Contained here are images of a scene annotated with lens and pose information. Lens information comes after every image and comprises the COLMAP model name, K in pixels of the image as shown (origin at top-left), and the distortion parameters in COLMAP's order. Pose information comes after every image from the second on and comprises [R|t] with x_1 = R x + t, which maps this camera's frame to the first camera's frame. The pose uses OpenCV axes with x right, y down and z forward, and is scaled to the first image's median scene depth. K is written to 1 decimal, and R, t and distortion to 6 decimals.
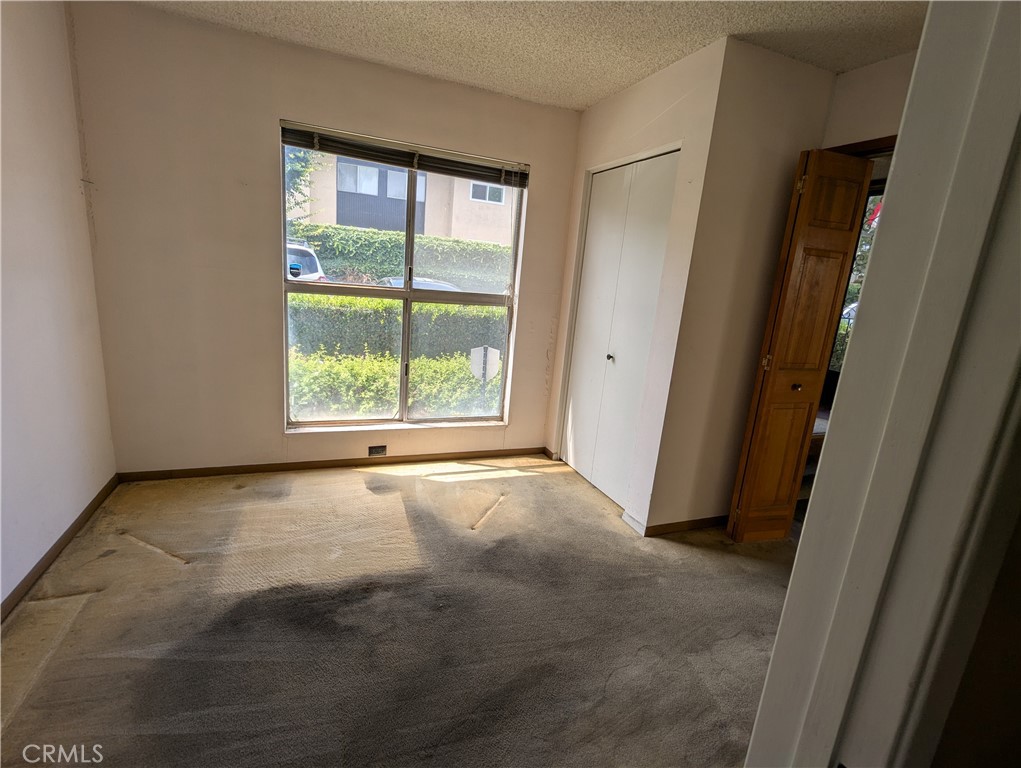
lens RADIAL K [[481.7, 0, 507.0], [0, 481.7, 383.0], [0, 0, 1]] dist [0.000488, -0.000994]
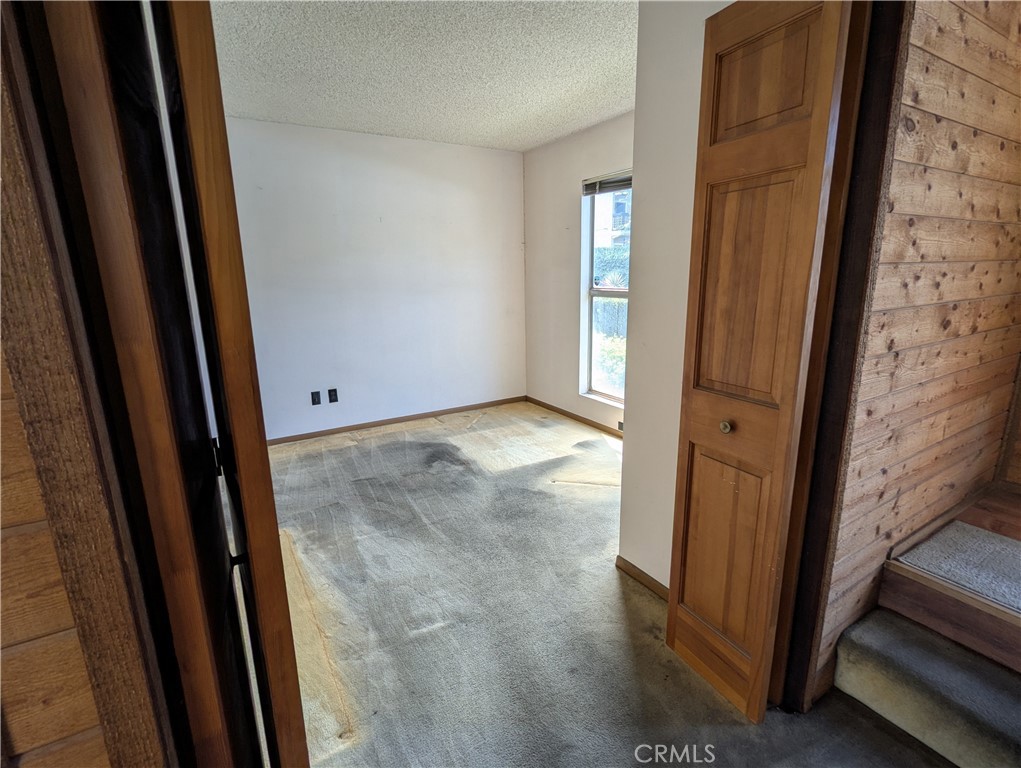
lens RADIAL K [[481.7, 0, 504.1], [0, 481.7, 382.7], [0, 0, 1]] dist [0.000488, -0.000994]
pose [[0.149806, 0.137906, -0.979051, 1.143254], [-0.185136, 0.976623, 0.109236, -0.057245], [0.971227, 0.164894, 0.171835, 0.664382]]
